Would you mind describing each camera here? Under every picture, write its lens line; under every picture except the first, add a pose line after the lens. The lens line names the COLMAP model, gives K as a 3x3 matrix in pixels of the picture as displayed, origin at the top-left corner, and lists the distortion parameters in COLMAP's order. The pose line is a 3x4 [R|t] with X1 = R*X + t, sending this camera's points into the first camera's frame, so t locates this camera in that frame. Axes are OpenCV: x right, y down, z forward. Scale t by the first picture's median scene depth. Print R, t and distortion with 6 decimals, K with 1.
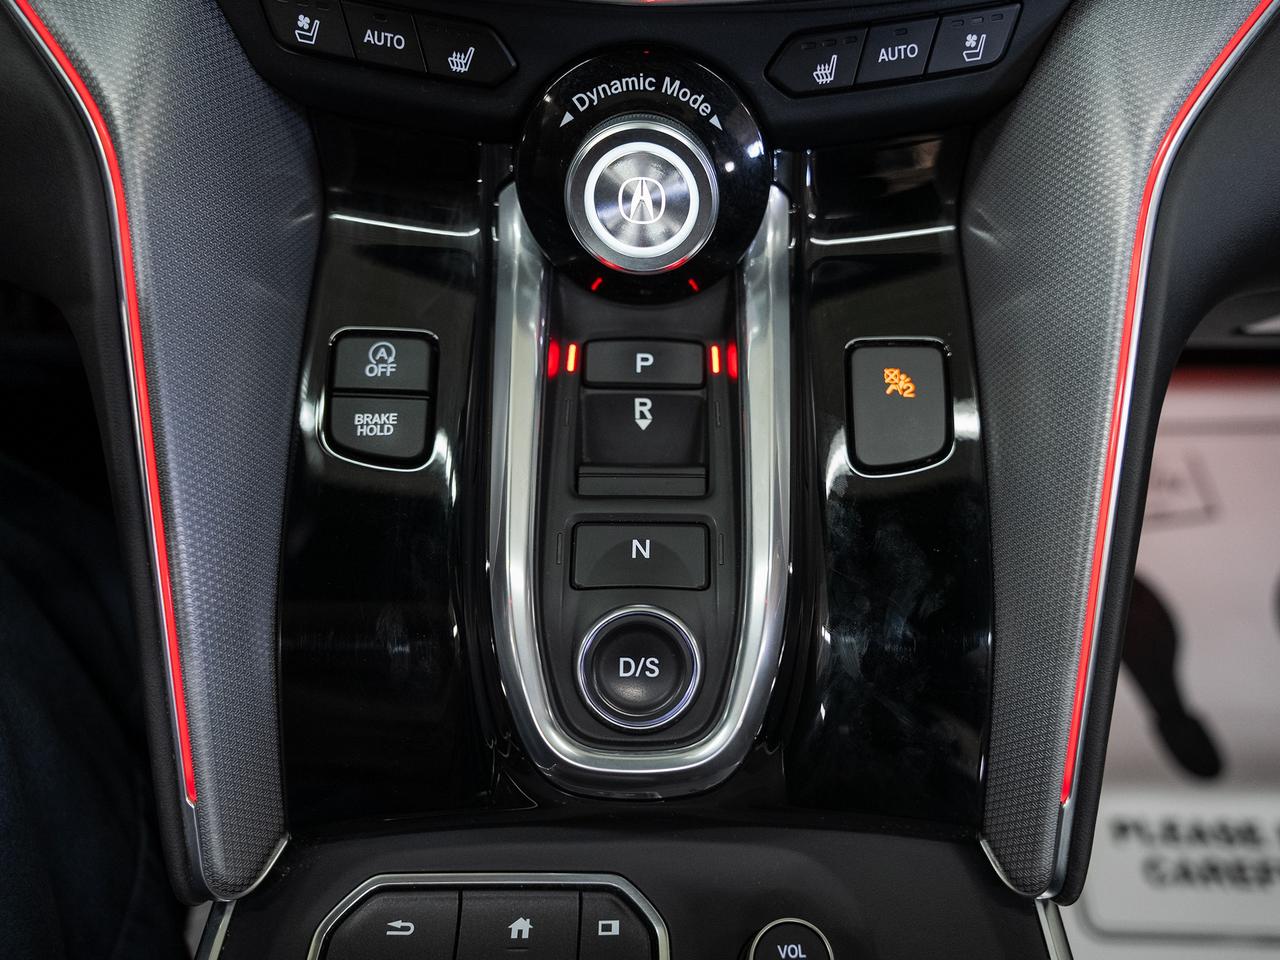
lens RADIAL K [[950.8, 0, 712.1], [0, 950.8, 480.6], [0, 0, 1]] dist [-0.016870, -0.013738]
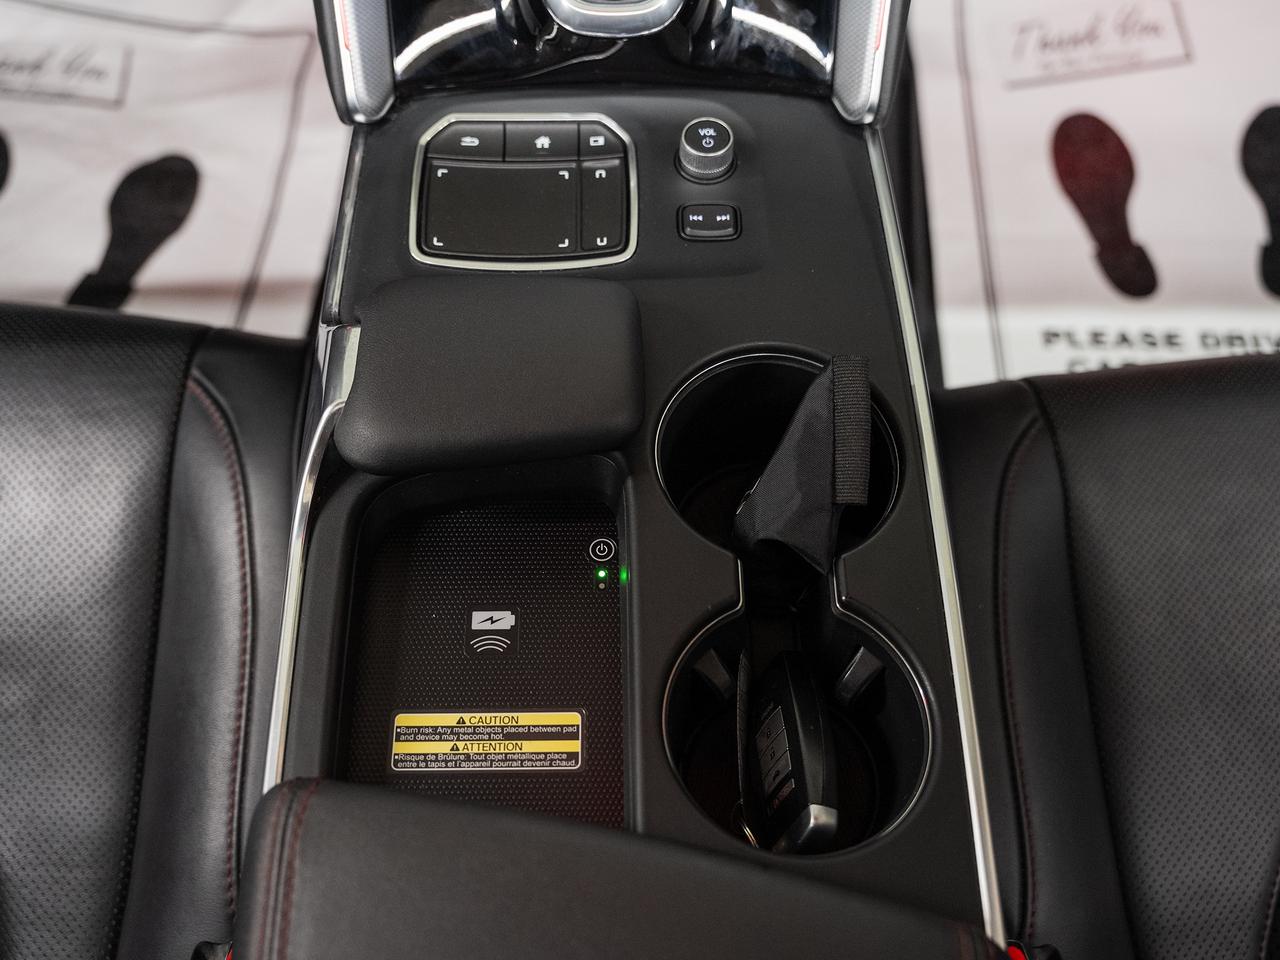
lens RADIAL K [[1350.3, 0, 635.5], [0, 1350.3, 479.4], [0, 0, 1]] dist [0.017813, 0.000000]
pose [[0.999604, -0.007614, -0.027081, 0.014413], [0.012387, 0.983459, 0.180705, 0.628144], [0.025257, -0.180969, 0.983164, -1.383792]]
